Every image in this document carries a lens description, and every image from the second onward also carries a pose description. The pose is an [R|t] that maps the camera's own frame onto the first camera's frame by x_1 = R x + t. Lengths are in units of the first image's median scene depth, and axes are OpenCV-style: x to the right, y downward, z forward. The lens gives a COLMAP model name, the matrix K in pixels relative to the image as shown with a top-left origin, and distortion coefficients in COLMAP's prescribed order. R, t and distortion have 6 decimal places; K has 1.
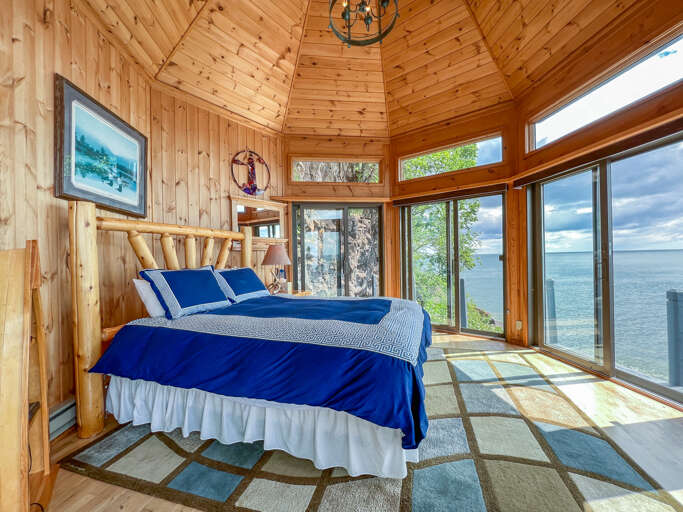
lens RADIAL K [[282.6, 0, 339.2], [0, 282.6, 257.8], [0, 0, 1]] dist [-0.002456, 0.000192]
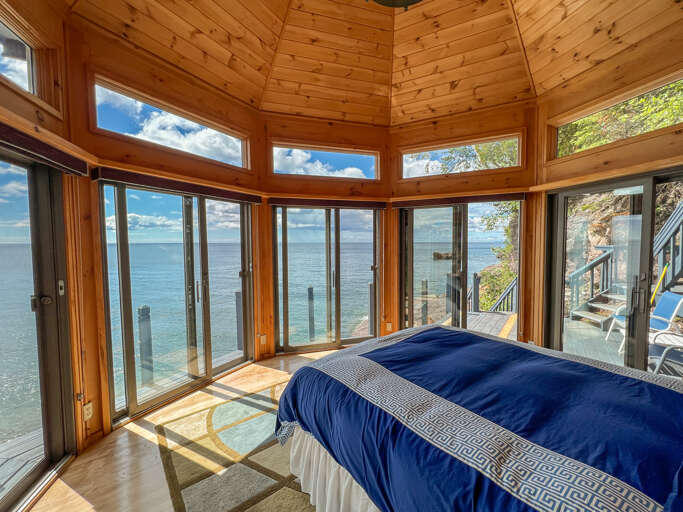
lens RADIAL K [[282.6, 0, 339.2], [0, 282.6, 257.8], [0, 0, 1]] dist [-0.002456, 0.000192]
pose [[-0.654239, 0.001529, 0.756286, -0.222834], [0.146902, 0.981209, 0.125096, -0.113337], [-0.741883, 0.192943, -0.642170, 1.218810]]
